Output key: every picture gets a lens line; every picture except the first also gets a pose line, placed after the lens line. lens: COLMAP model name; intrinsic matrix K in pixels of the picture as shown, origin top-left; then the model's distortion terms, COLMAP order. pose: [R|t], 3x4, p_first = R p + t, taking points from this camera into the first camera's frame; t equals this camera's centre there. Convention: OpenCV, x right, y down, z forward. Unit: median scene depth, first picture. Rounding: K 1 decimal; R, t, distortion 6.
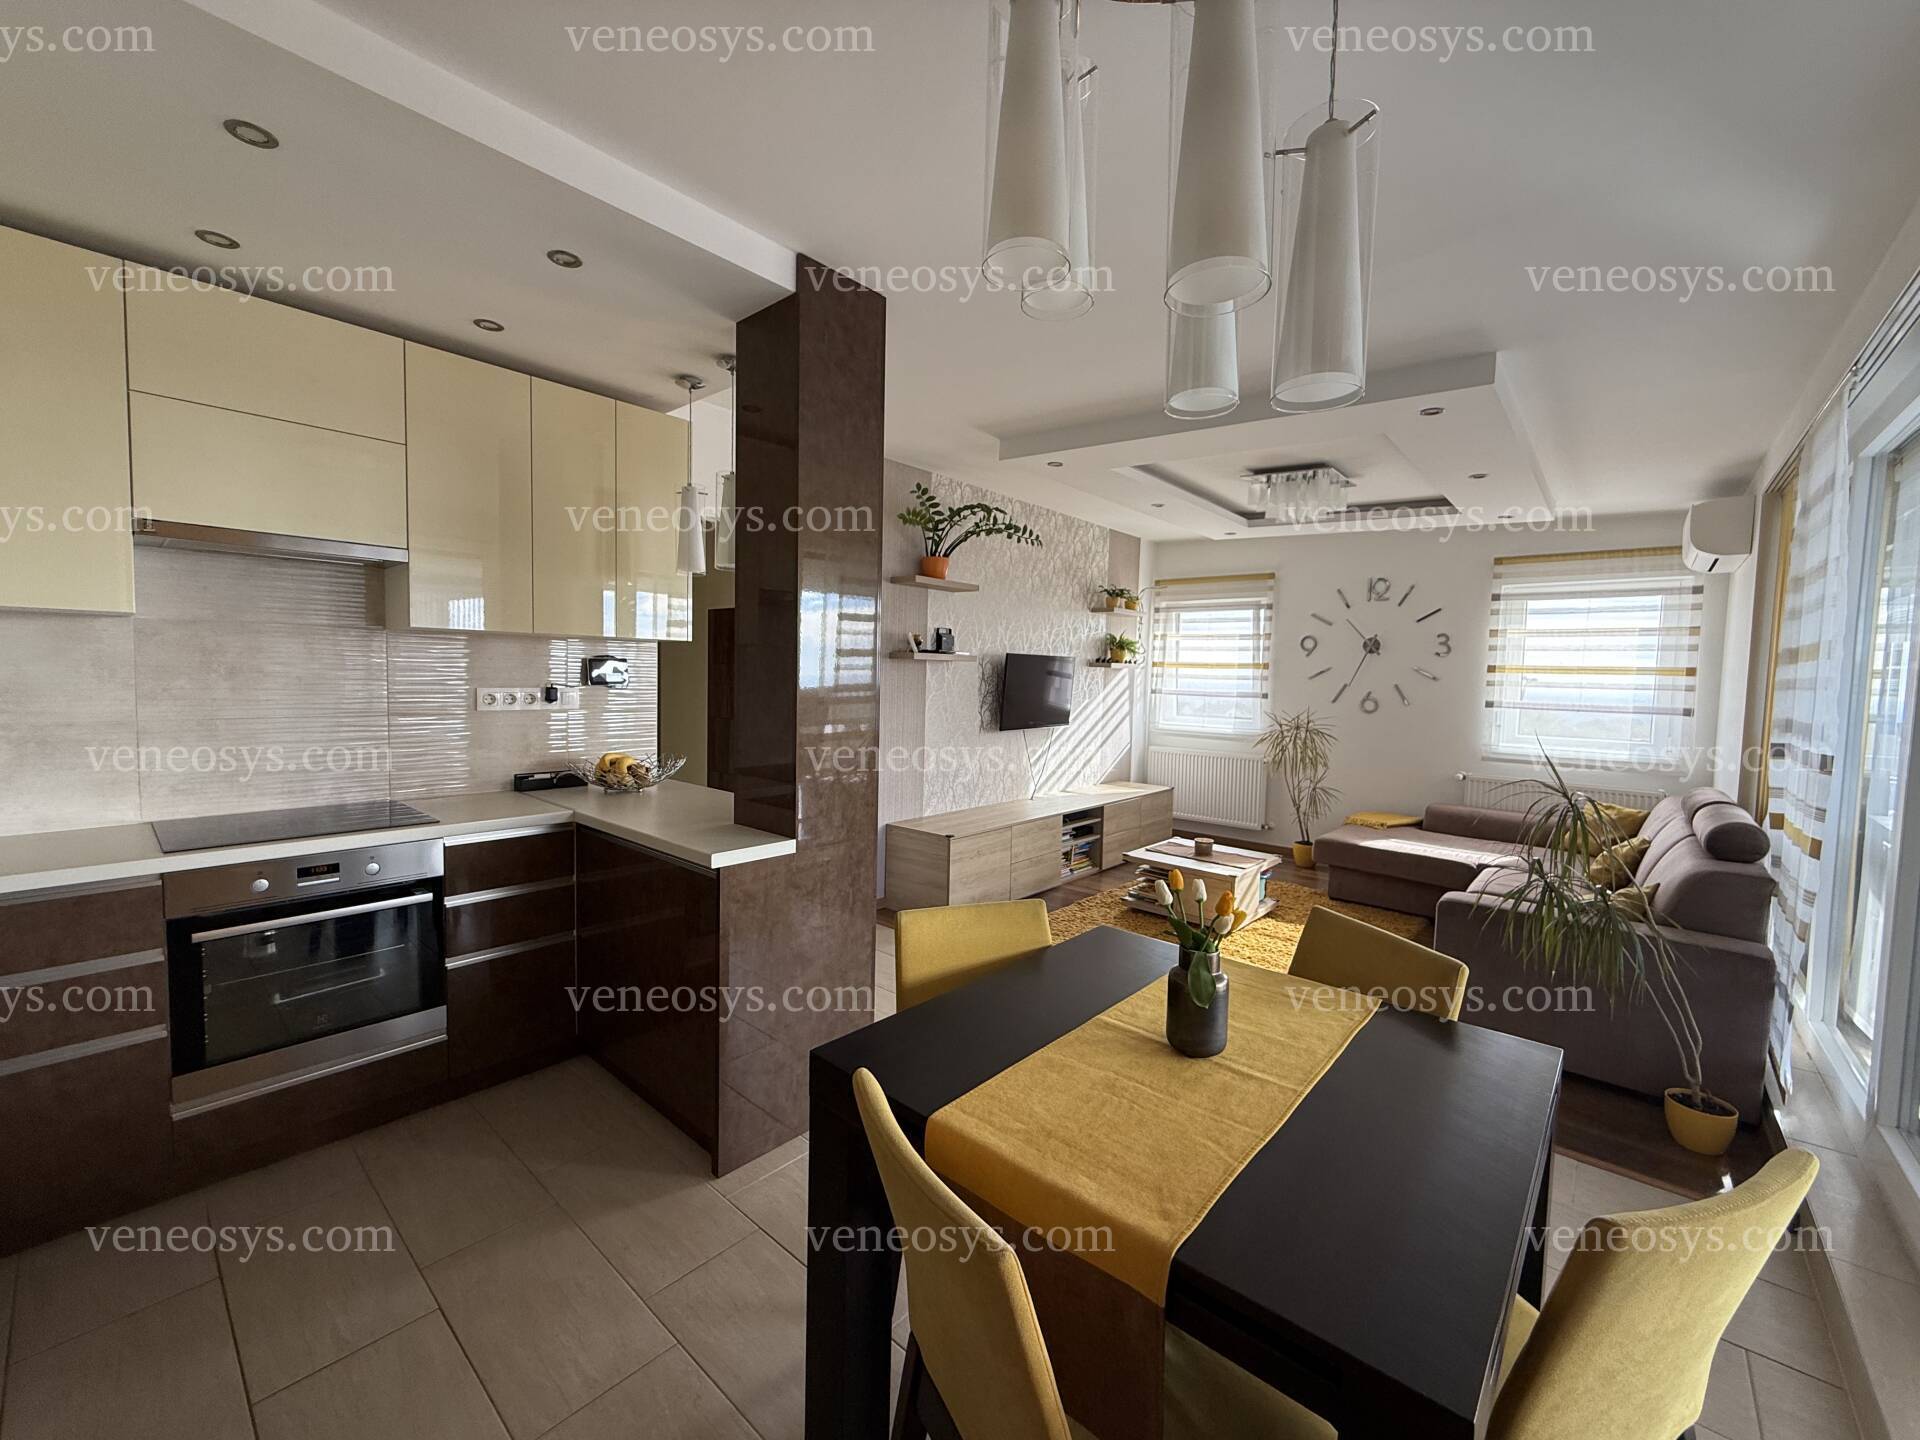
lens RADIAL K [[765.8, 0, 953.4], [0, 765.8, 718.9], [0, 0, 1]] dist [0.000087, 0.000474]
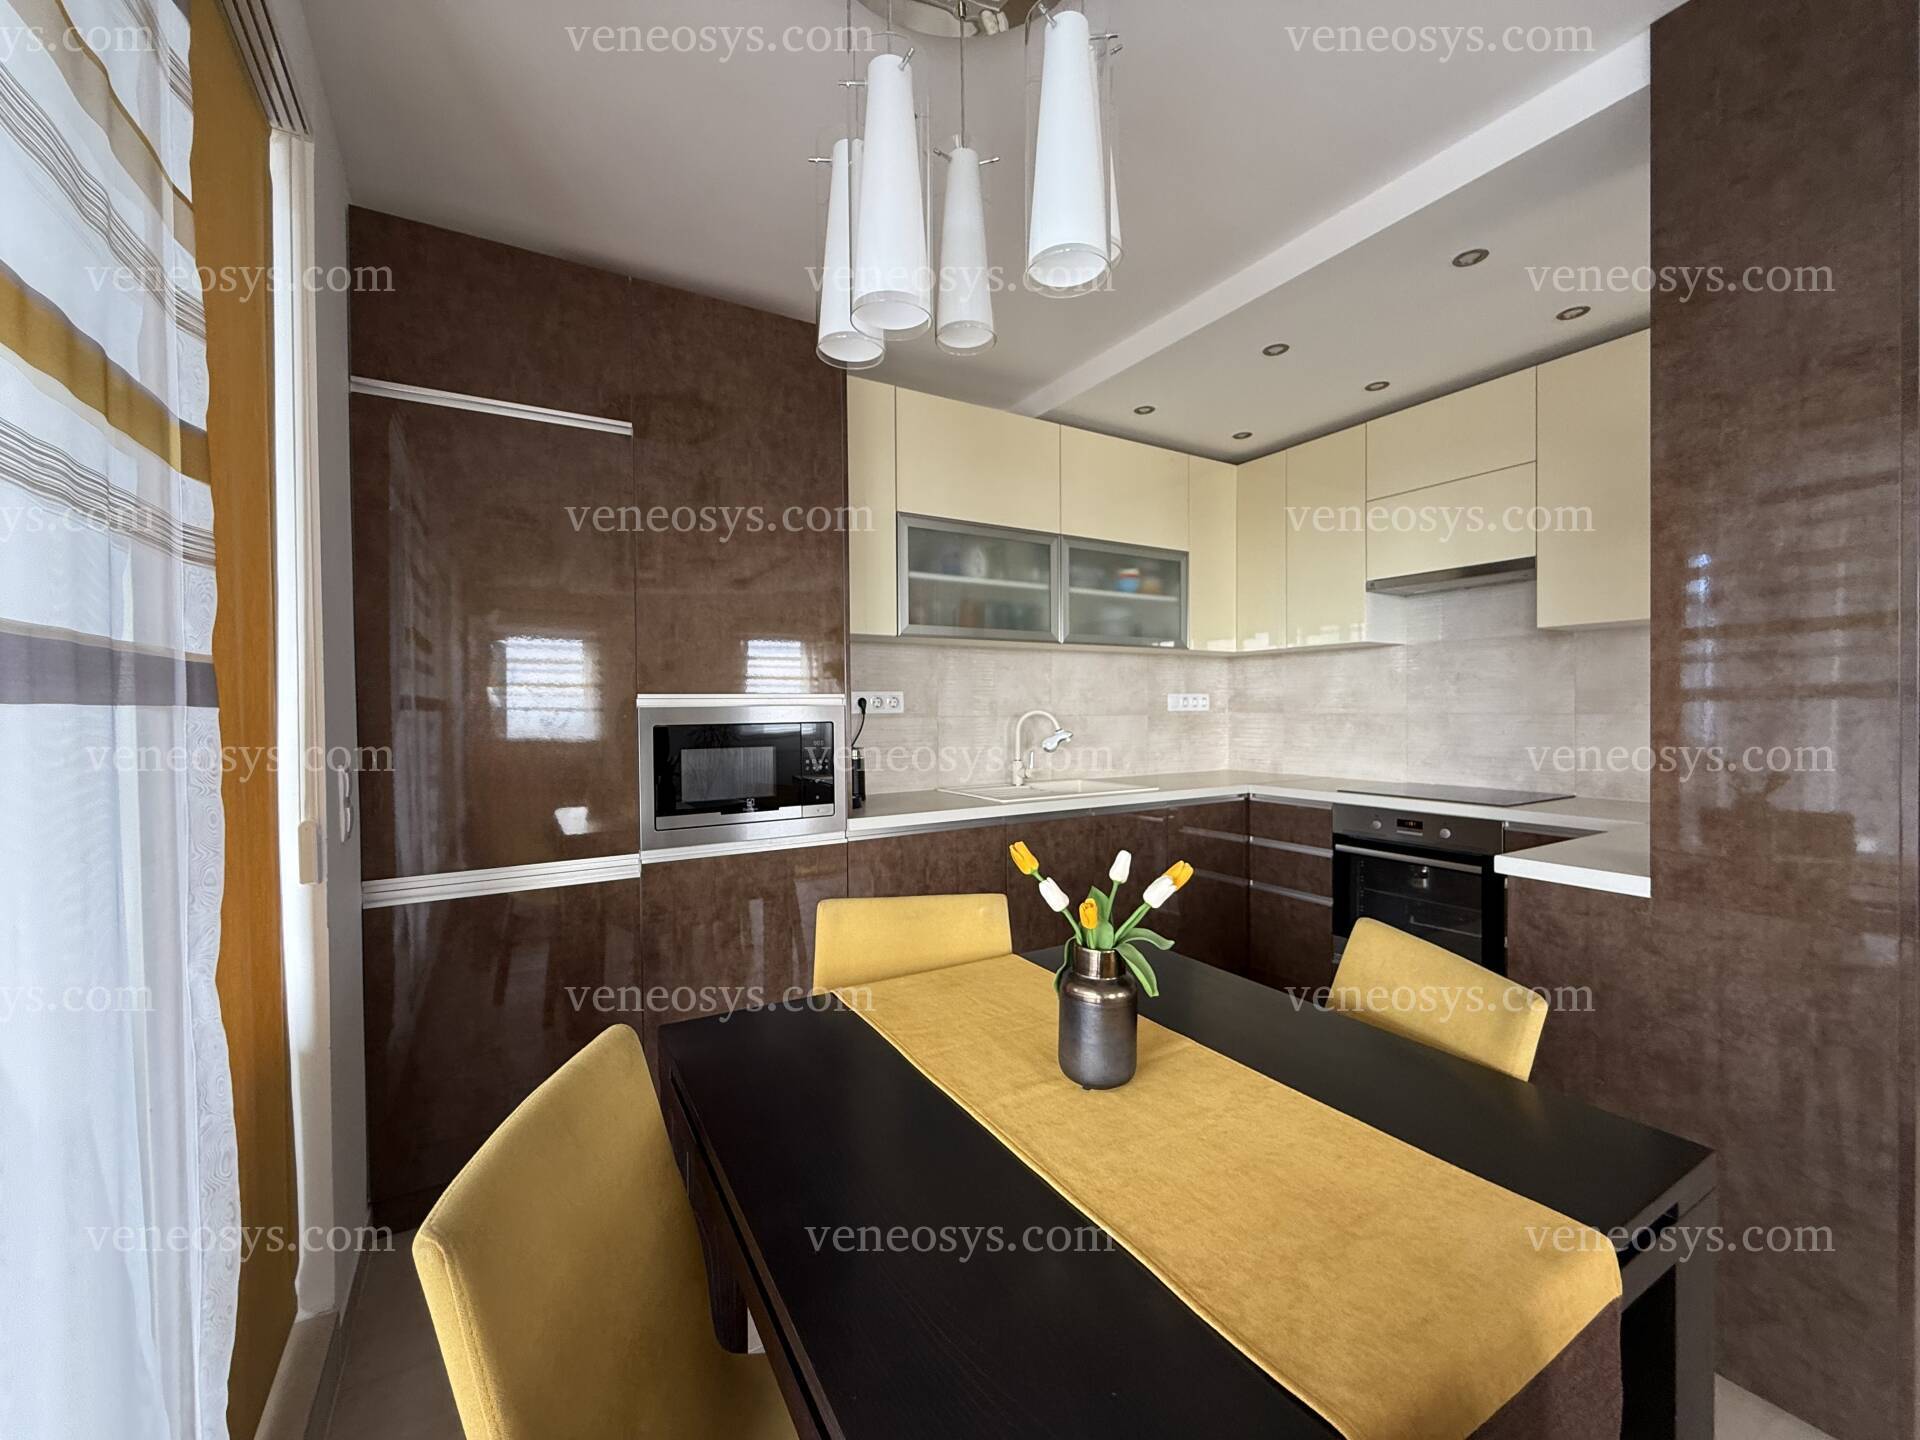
lens RADIAL K [[765.8, 0, 953.4], [0, 765.8, 718.9], [0, 0, 1]] dist [0.000087, 0.000474]
pose [[-0.306094, -0.004469, -0.951991, 0.633411], [-0.055561, 0.998368, 0.013178, 0.043283], [0.950379, 0.056927, -0.305843, 0.629254]]
